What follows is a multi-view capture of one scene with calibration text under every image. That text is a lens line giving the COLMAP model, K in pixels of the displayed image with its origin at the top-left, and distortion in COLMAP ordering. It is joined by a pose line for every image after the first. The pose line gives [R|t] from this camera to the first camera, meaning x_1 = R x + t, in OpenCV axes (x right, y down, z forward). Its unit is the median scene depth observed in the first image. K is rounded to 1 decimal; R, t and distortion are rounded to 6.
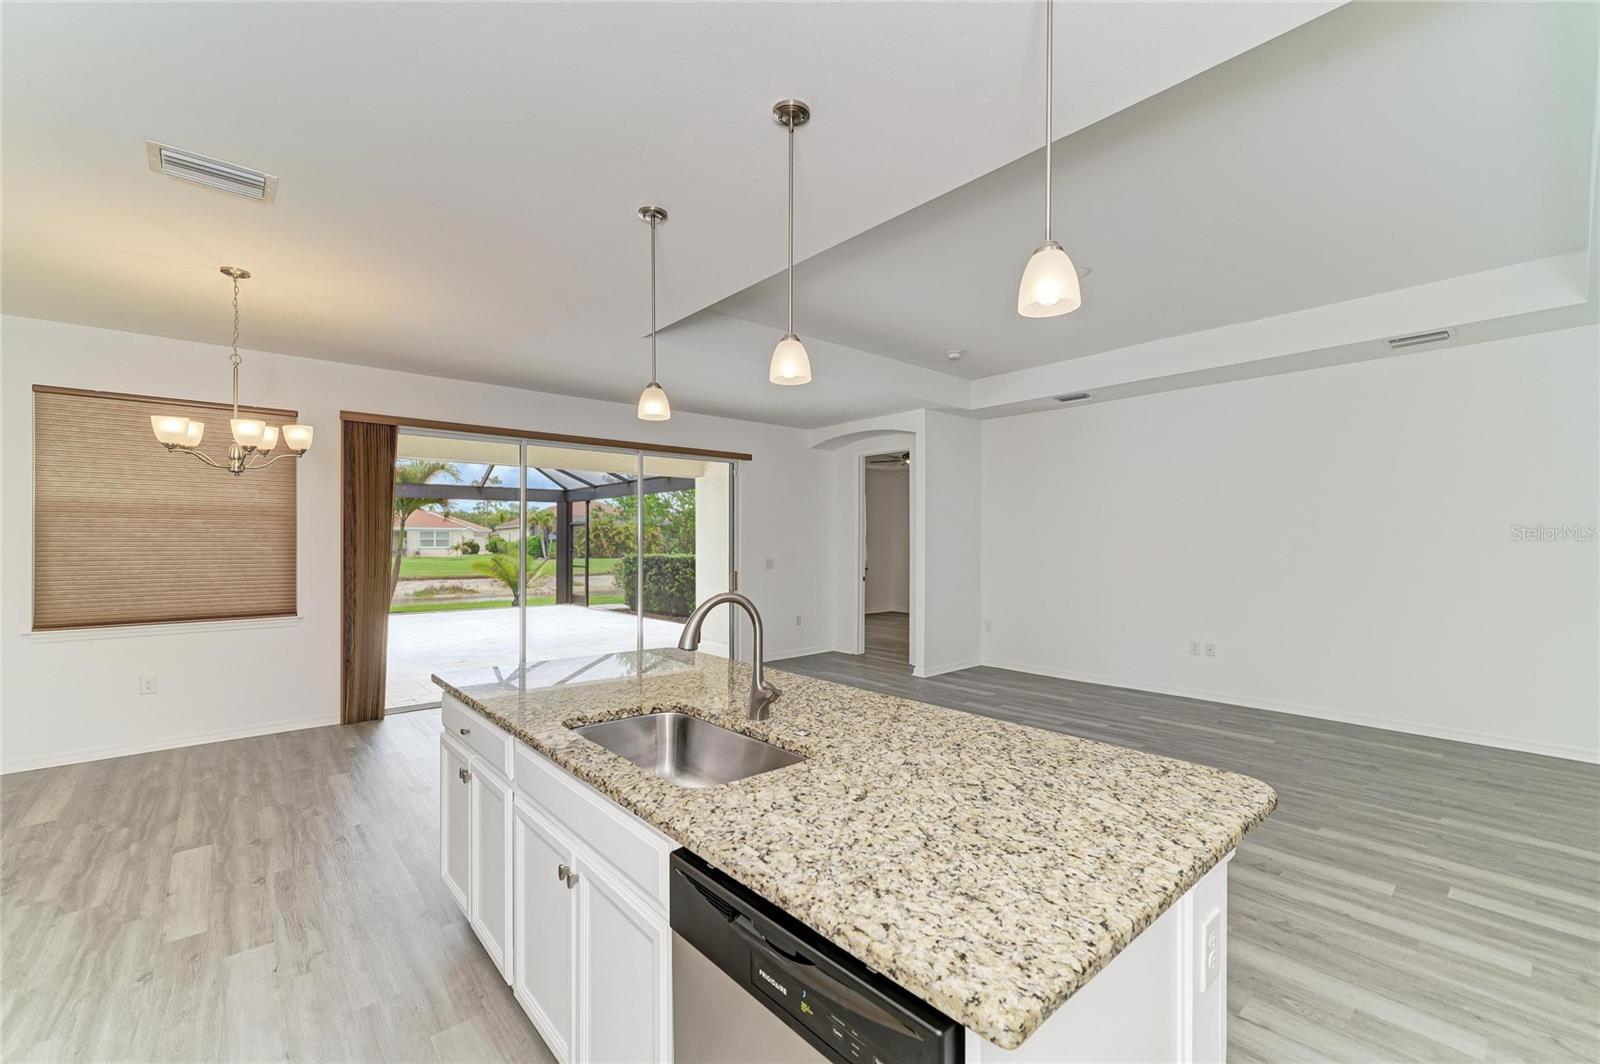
lens RADIAL K [[672.1, 0, 808.8], [0, 672.1, 540.4], [0, 0, 1]] dist [-0.014283, 0.007154]
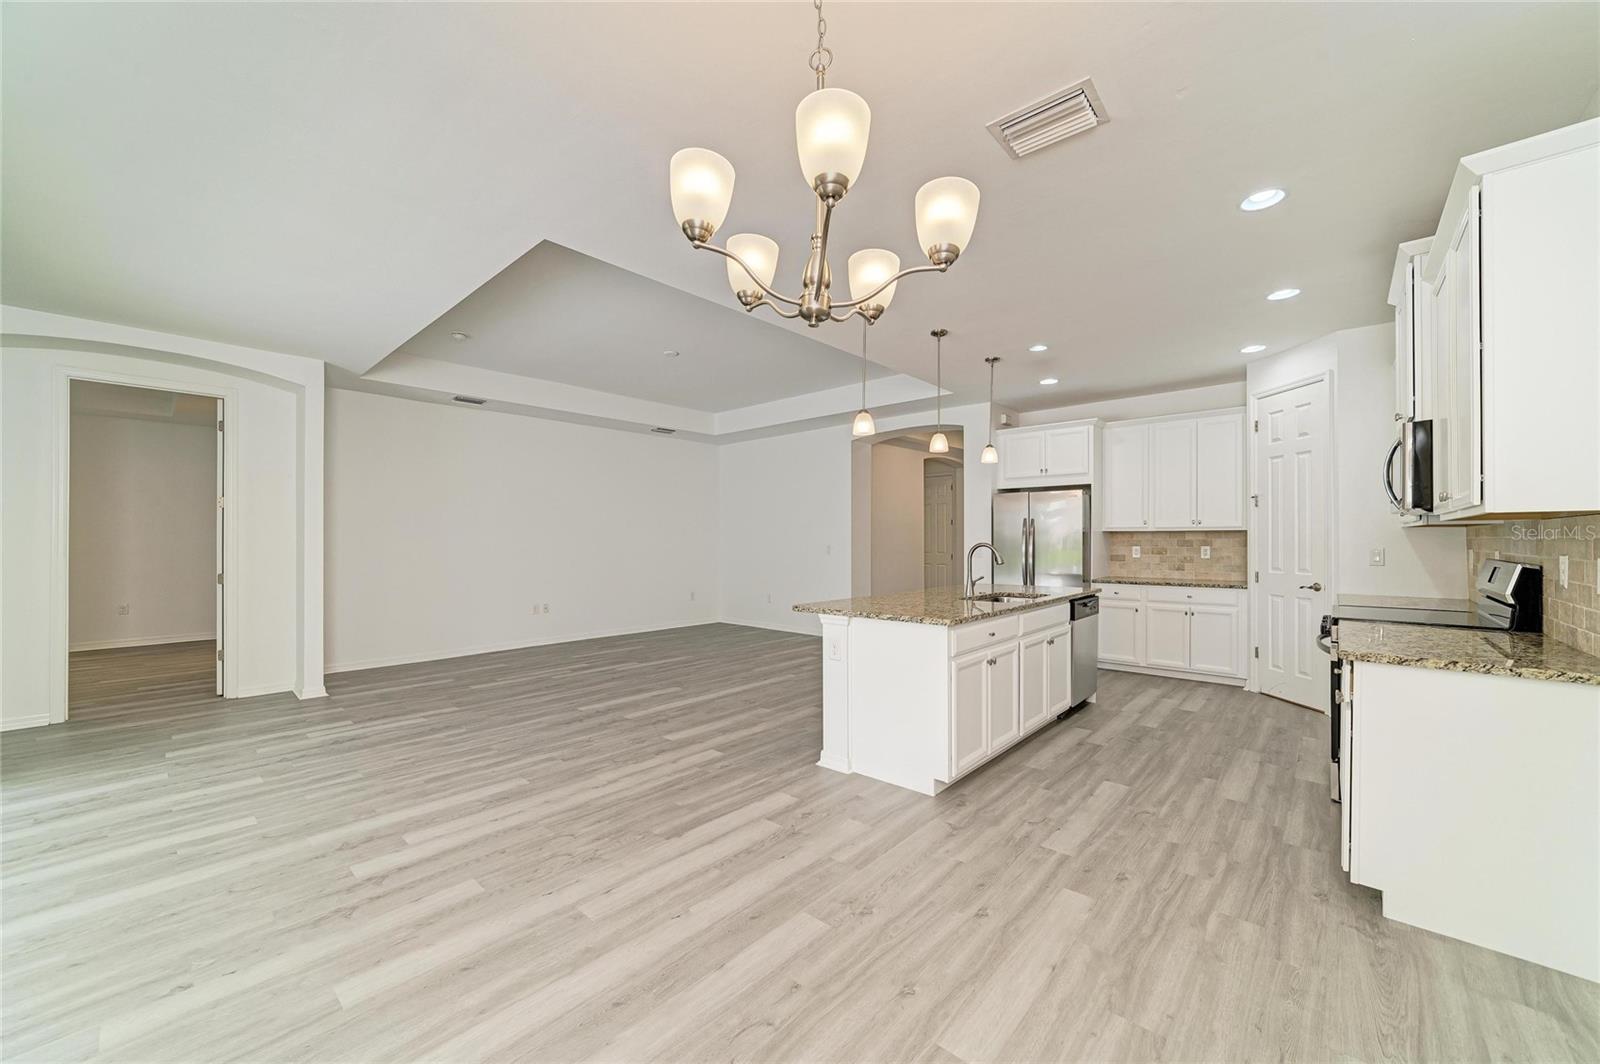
lens RADIAL K [[604.9, 0, 806.4], [0, 604.9, 540.9], [0, 0, 1]] dist [-0.020989, 0.007035]
pose [[-0.122144, -0.000439, 0.992512, -0.997037], [0.001508, 0.999999, 0.000628, 0.030874], [-0.992511, 0.001573, -0.122143, 0.849086]]
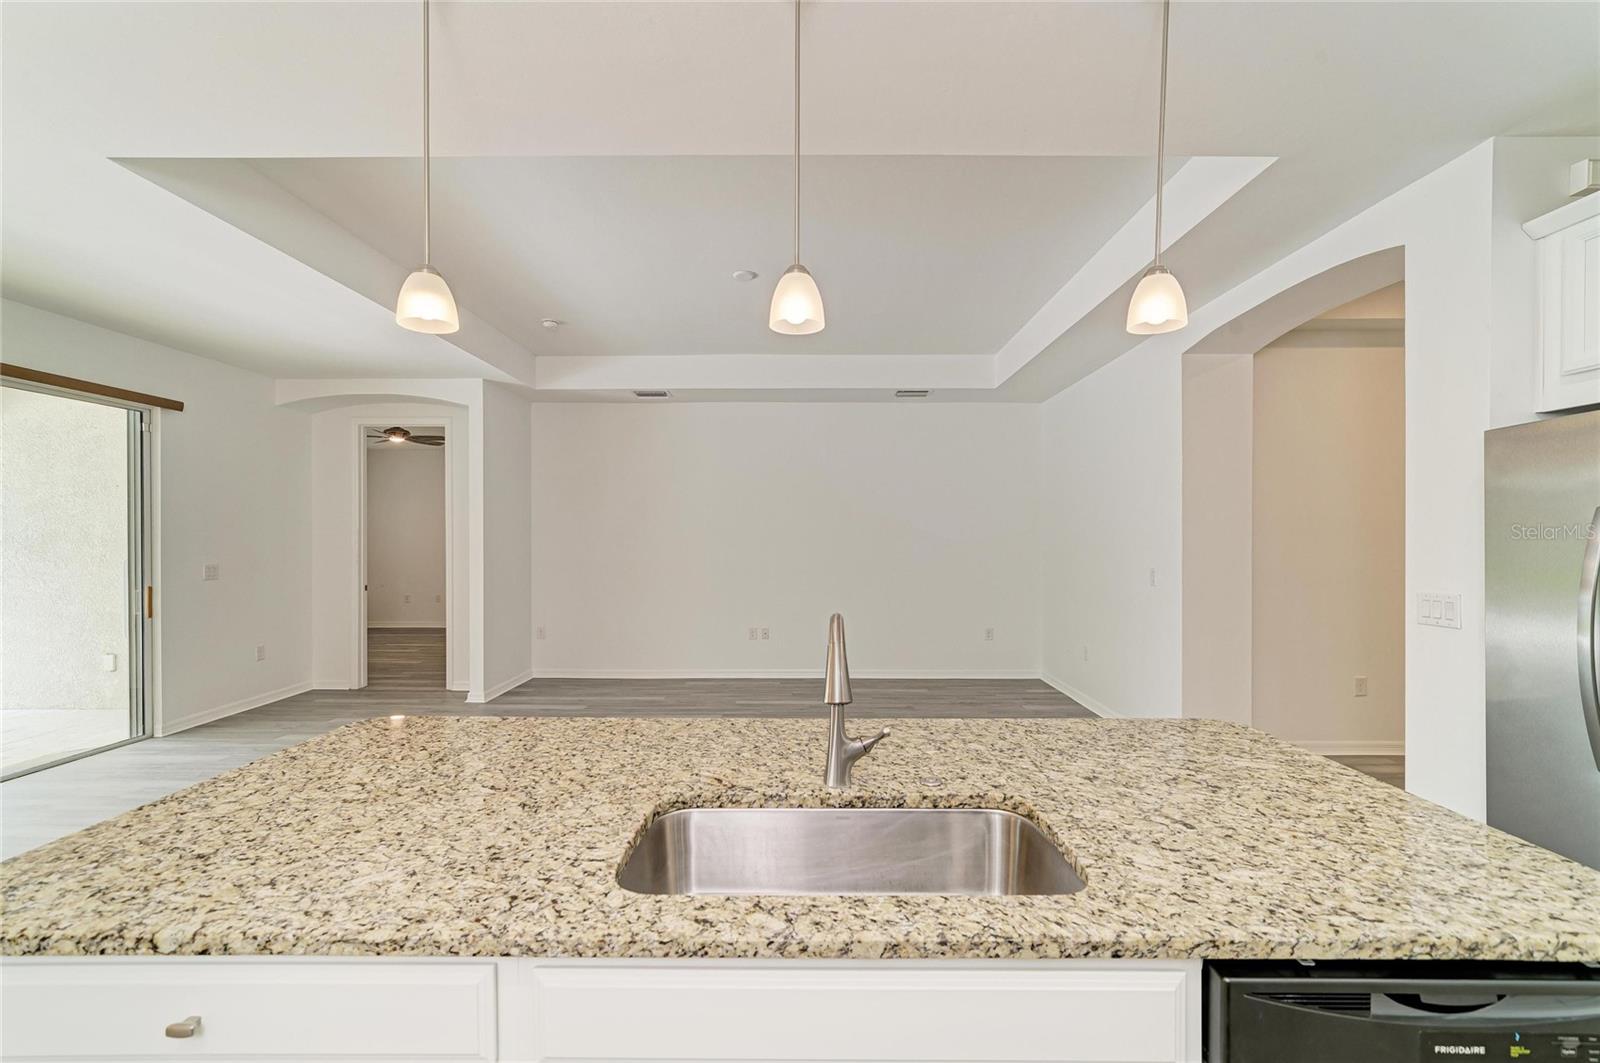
lens RADIAL K [[672.1, 0, 808.8], [0, 672.1, 539.9], [0, 0, 1]] dist [-0.014283, 0.007154]
pose [[0.667396, -0.000612, 0.744703, -0.289218], [-0.002125, 0.999994, 0.002726, -0.000321], [-0.744700, -0.003402, 0.667391, 0.241136]]
